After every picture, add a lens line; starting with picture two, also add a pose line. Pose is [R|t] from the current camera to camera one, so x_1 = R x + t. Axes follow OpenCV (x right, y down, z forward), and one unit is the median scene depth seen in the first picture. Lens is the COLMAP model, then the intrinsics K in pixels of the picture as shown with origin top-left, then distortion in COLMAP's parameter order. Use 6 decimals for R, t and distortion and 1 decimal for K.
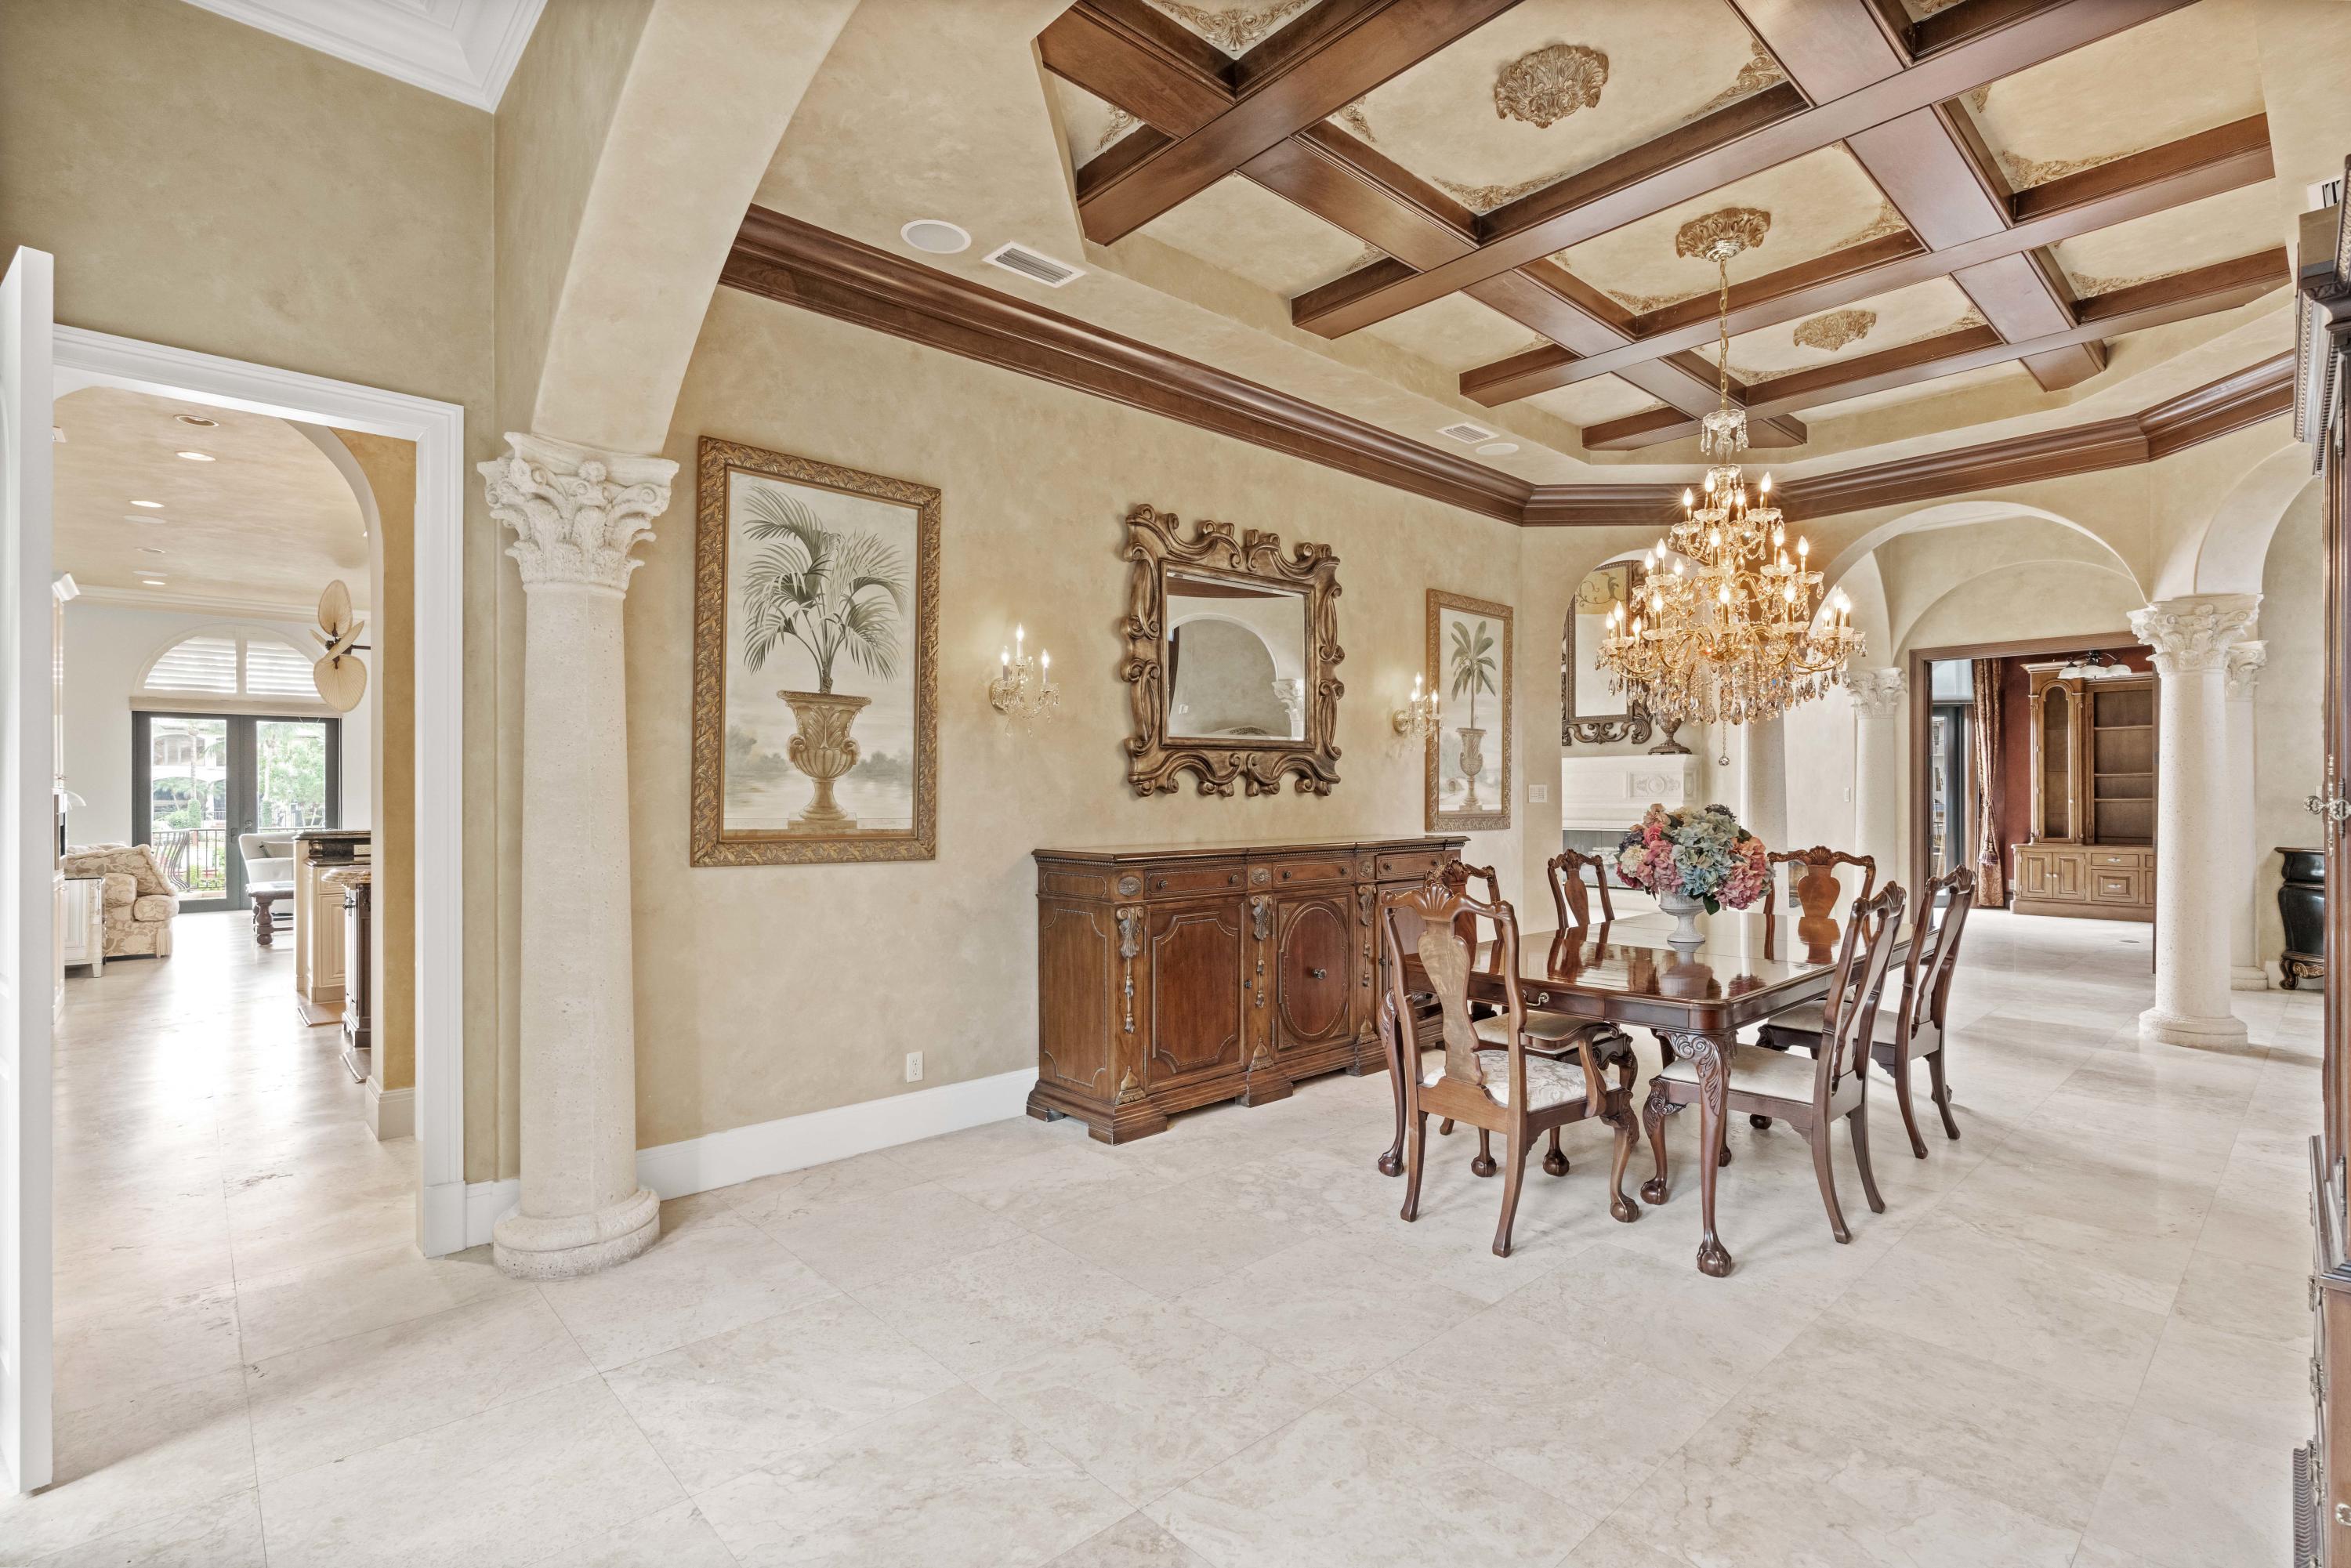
lens RADIAL K [[1097.8, 0, 1177.2], [0, 1097.8, 793.1], [0, 0, 1]] dist [-0.012198, 0.005769]
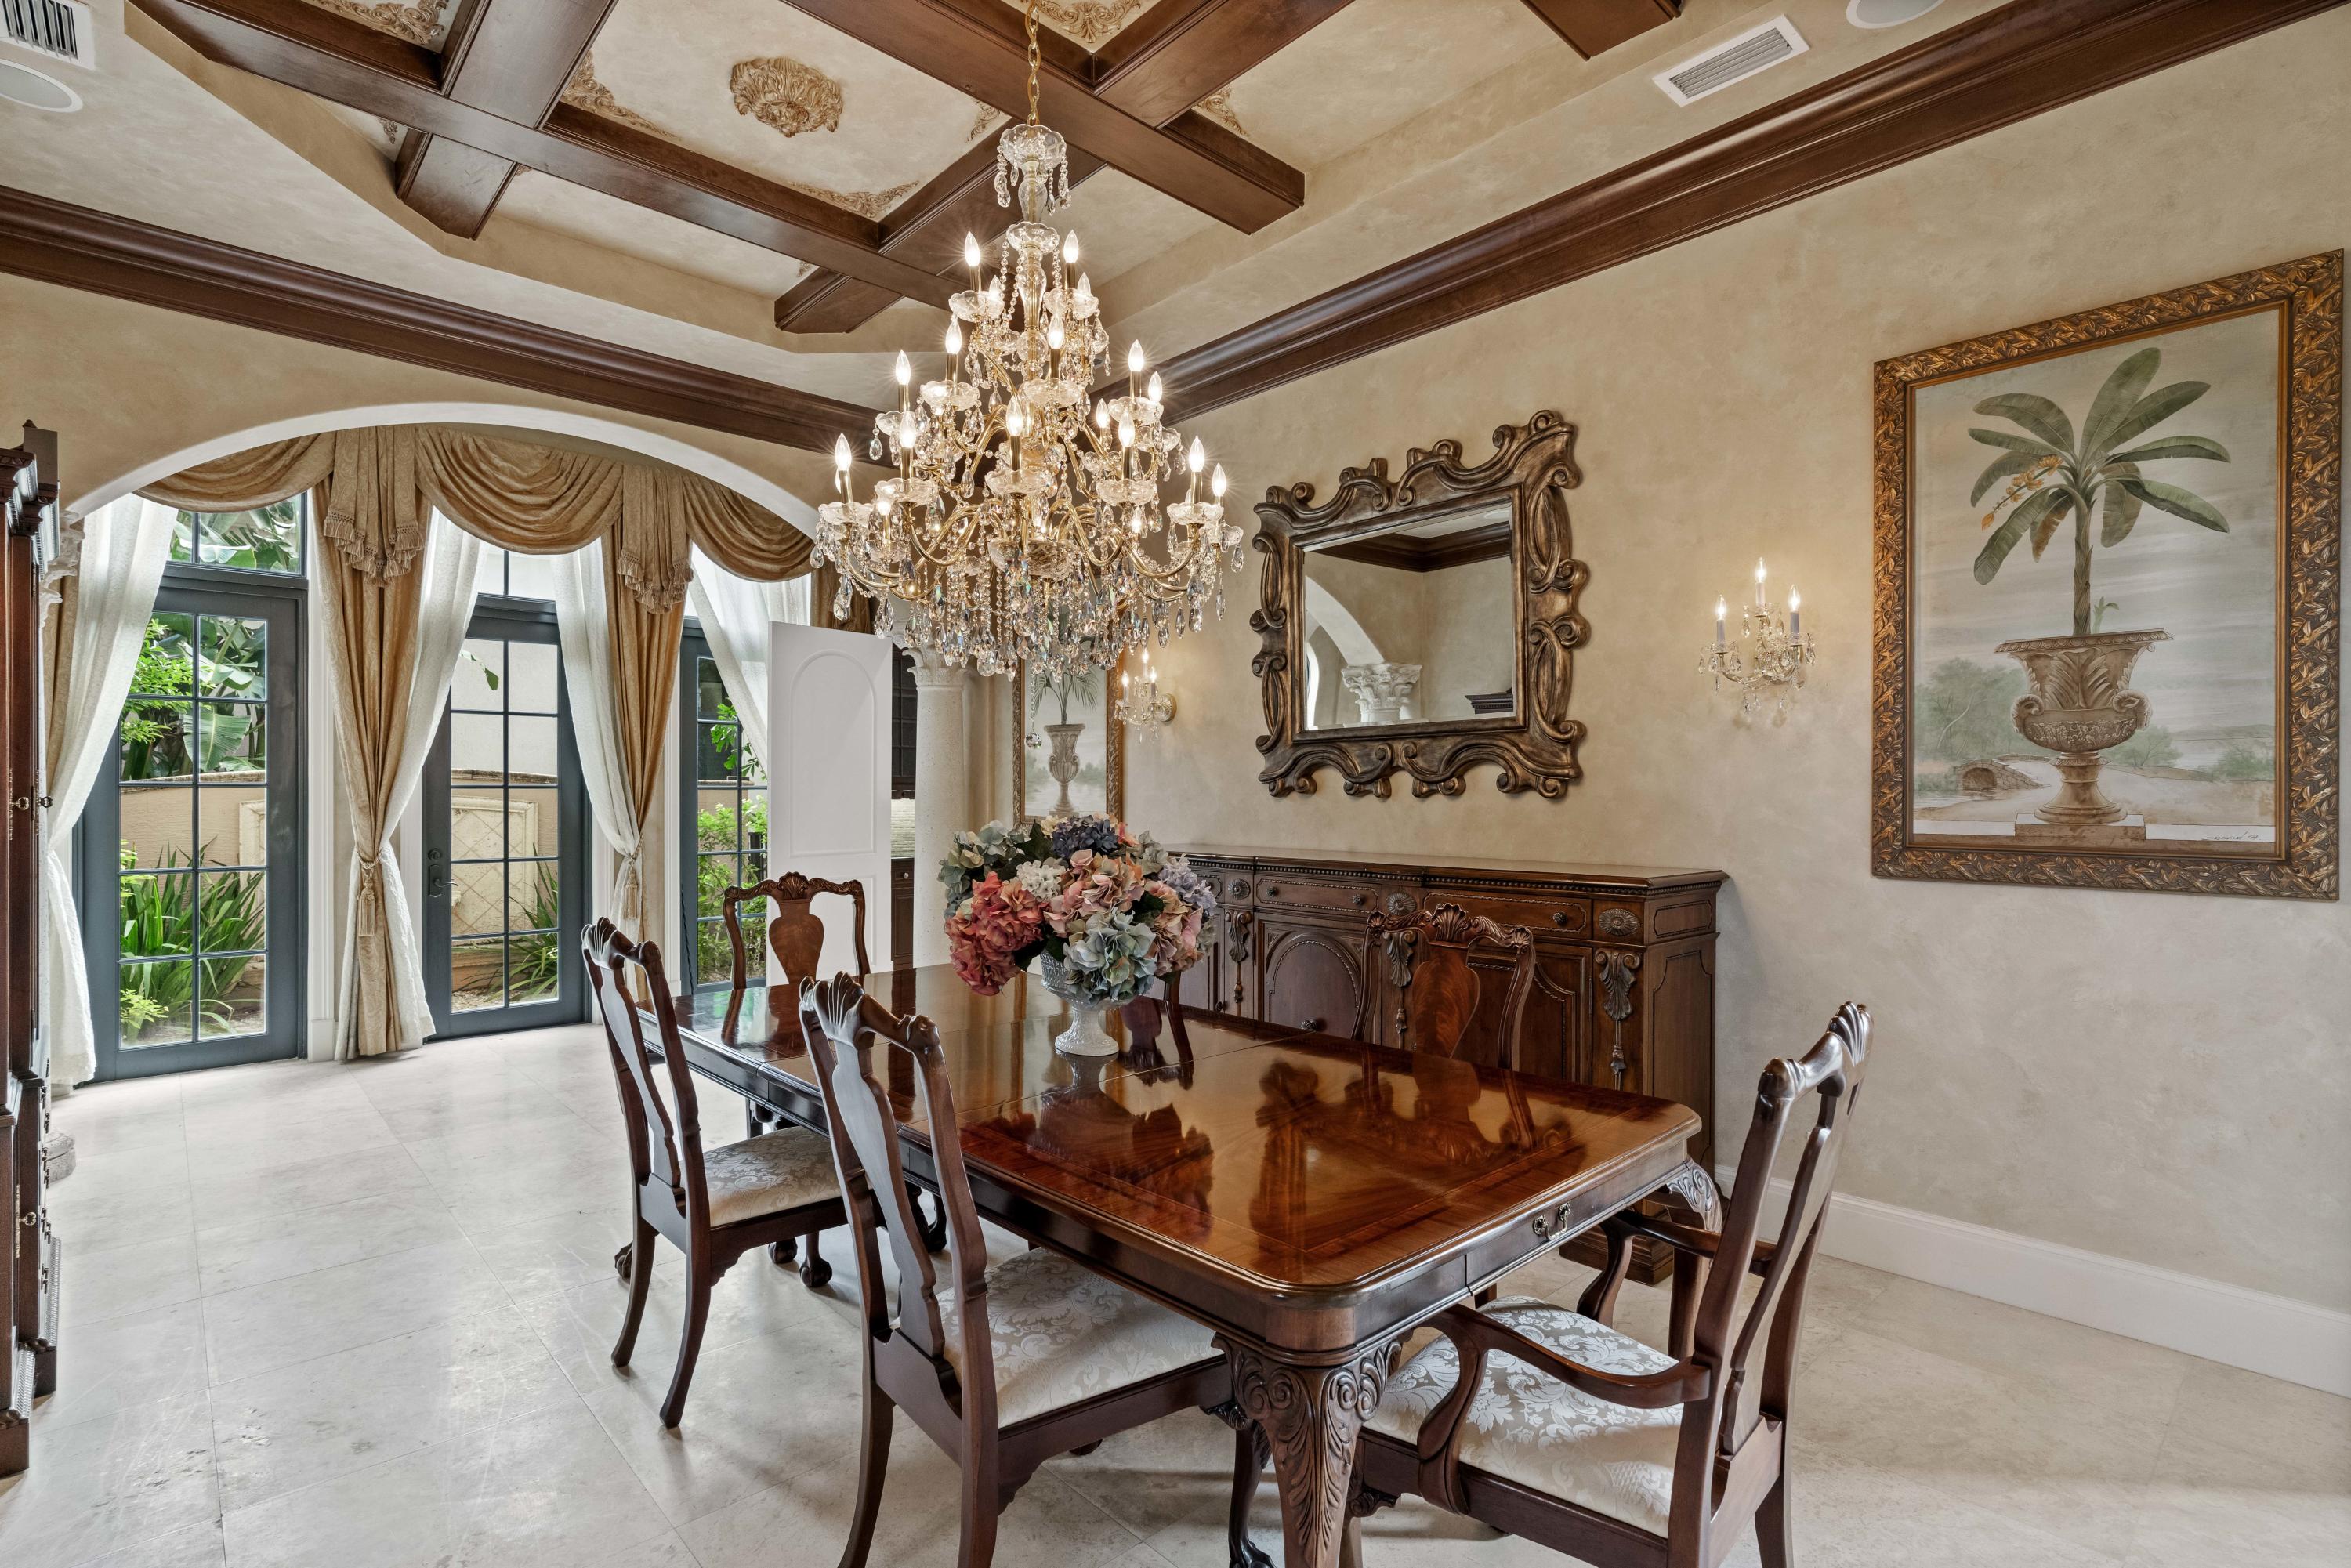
lens RADIAL K [[1097.8, 0, 1196.4], [0, 1097.8, 790.2], [0, 0, 1]] dist [-0.012198, 0.005769]
pose [[0.017016, 0.002203, -0.999853, 0.656849], [0.001052, 0.999997, 0.002221, -0.003260], [0.999855, -0.001090, 0.017014, 0.658169]]
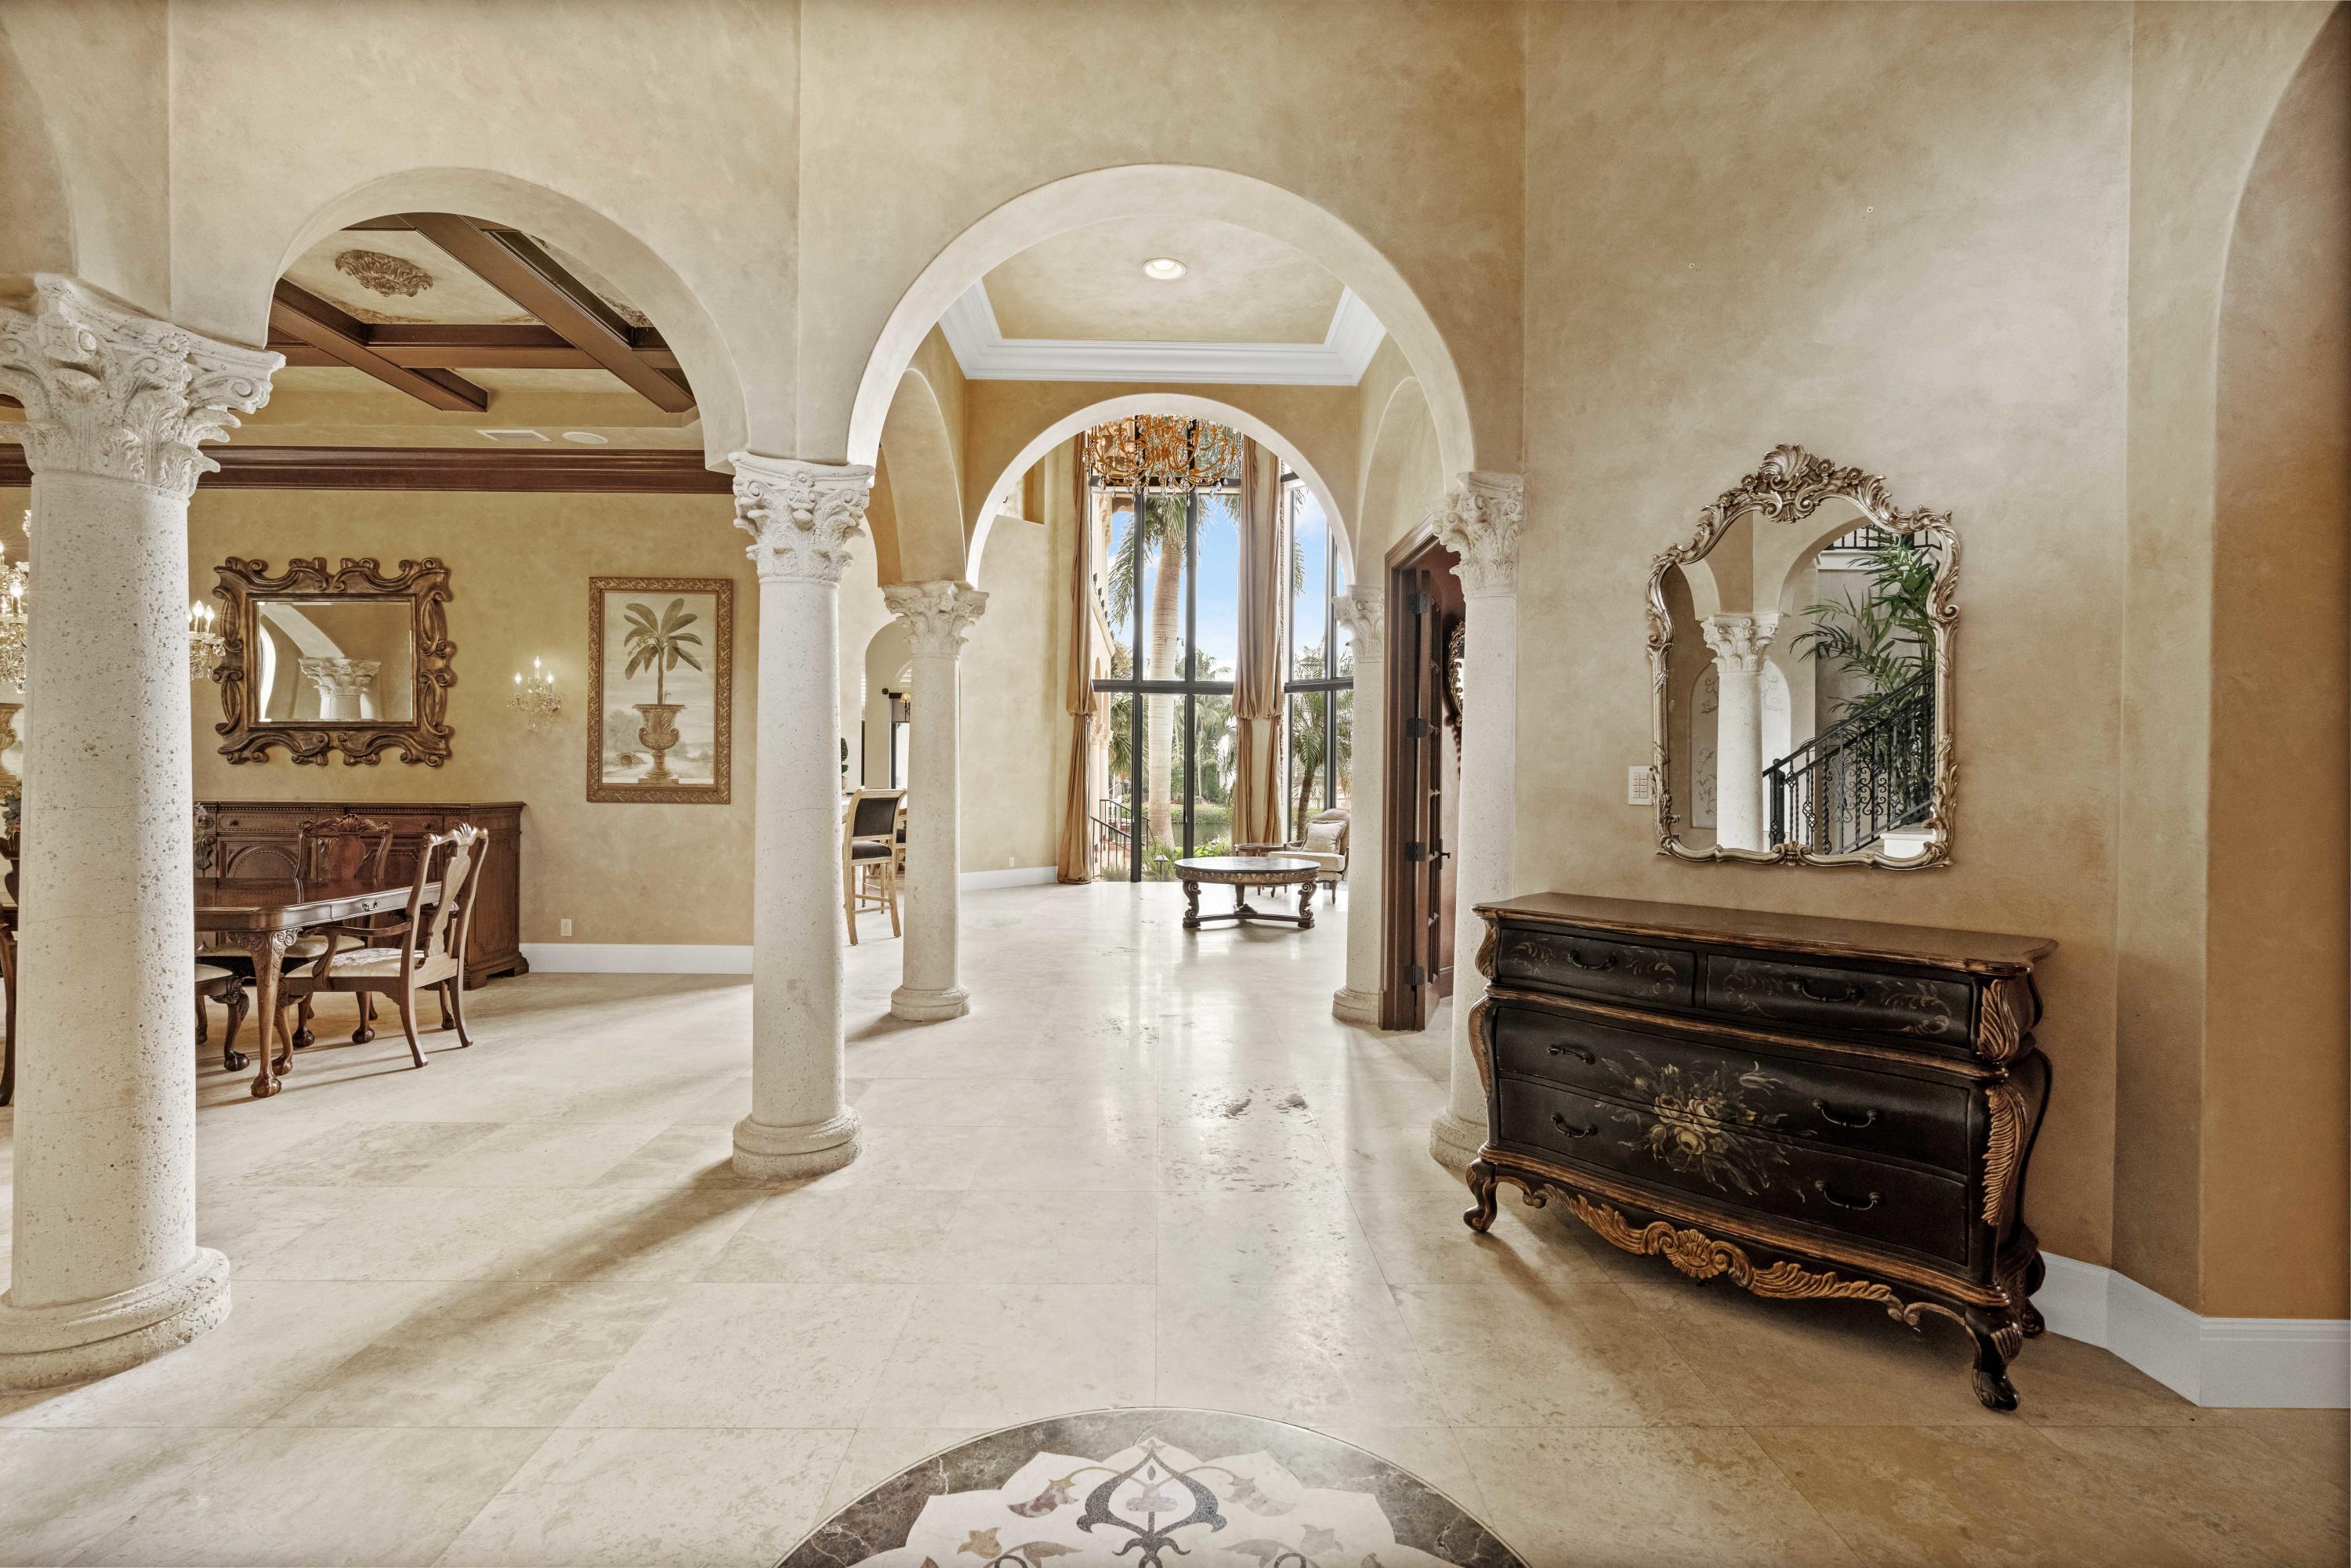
lens RADIAL K [[1060.1, 0, 1181.1], [0, 1060.1, 783.2], [0, 0, 1]] dist [-0.004720, 0.002689]
pose [[0.741437, 0.016514, -0.670819, 1.286980], [-0.012161, 0.999864, 0.011174, -0.001855], [0.670912, -0.000127, 0.741537, 0.581171]]
